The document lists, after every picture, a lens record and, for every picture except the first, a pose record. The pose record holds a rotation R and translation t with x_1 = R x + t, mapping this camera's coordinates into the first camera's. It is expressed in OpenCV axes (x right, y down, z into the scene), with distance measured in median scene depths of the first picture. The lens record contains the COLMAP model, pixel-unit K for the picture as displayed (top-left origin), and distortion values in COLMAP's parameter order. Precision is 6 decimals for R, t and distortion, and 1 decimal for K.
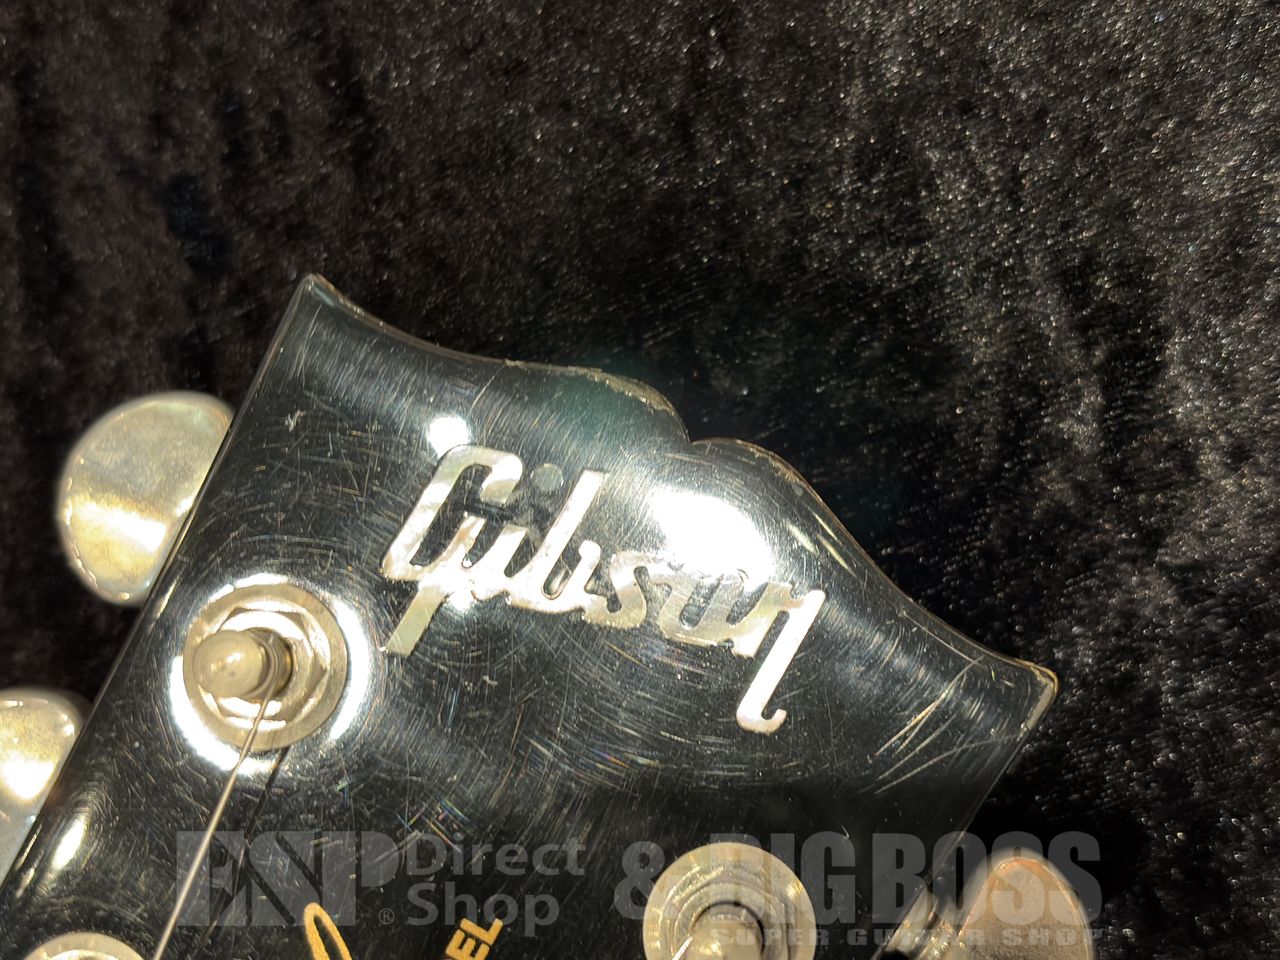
lens RADIAL K [[1682.1, 0, 643.0], [0, 1682.1, 480.2], [0, 0, 1]] dist [0.041634, 0.000000]
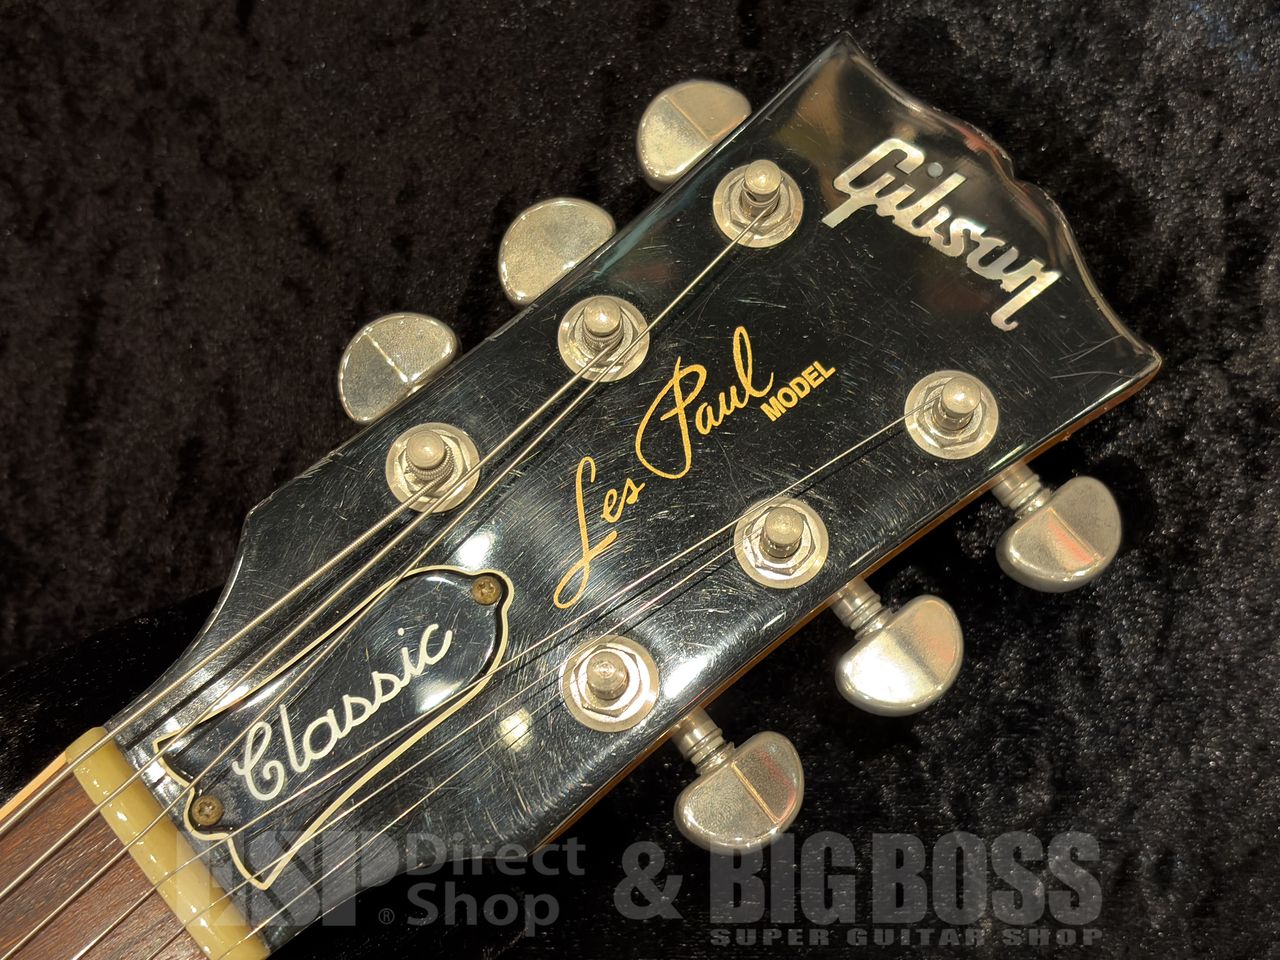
lens RADIAL K [[1682.1, 0, 637.6], [0, 1682.1, 480.0], [0, 0, 1]] dist [0.041634, 0.000000]
pose [[0.930990, 0.363837, -0.029676, -0.182502], [-0.364360, 0.921191, -0.136560, 0.687006], [-0.022348, 0.137948, 0.990187, -0.778120]]
